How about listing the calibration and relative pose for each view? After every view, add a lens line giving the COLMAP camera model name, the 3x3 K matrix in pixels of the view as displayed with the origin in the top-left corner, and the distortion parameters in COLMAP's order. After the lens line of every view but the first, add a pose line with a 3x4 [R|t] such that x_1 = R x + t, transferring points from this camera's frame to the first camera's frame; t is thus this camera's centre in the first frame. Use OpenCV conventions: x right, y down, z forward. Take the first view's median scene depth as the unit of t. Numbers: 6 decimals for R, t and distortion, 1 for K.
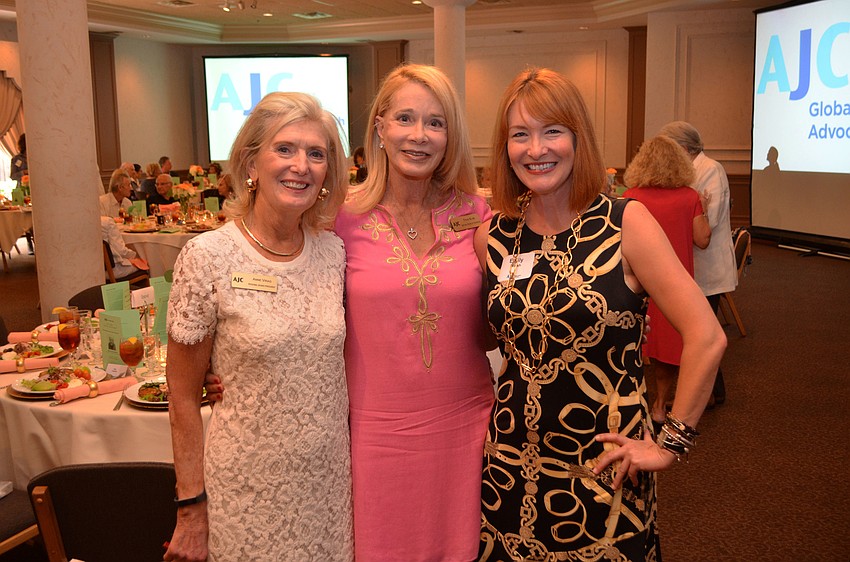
lens RADIAL K [[871.2, 0, 425.5], [0, 871.2, 308.7], [0, 0, 1]] dist [-0.017757, -0.389220]
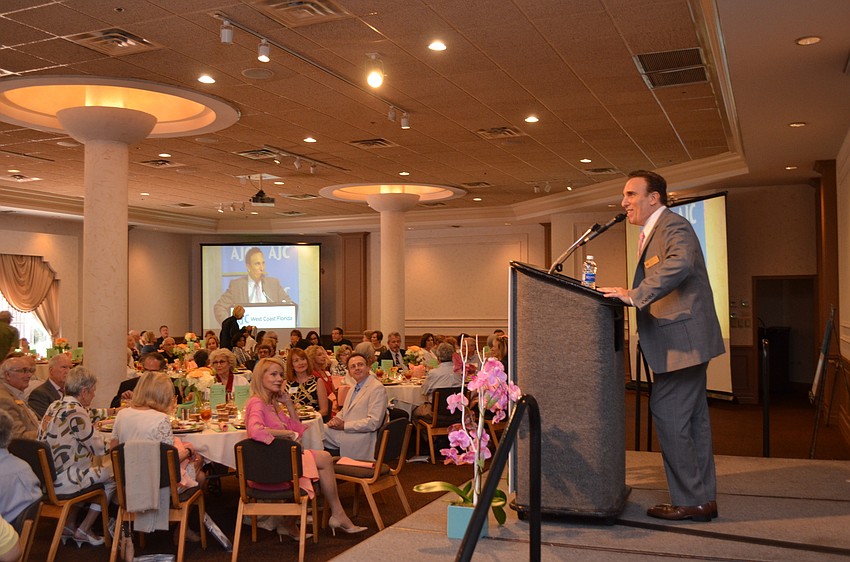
lens RADIAL K [[861.3, 0, 425.0], [0, 861.3, 281.0], [0, 0, 1]] dist [-0.194897, 0.002660]
pose [[0.999773, -0.006257, 0.020372, 0.038765], [0.010481, 0.976689, -0.214401, 0.019970], [-0.018555, 0.214566, 0.976533, -0.194878]]
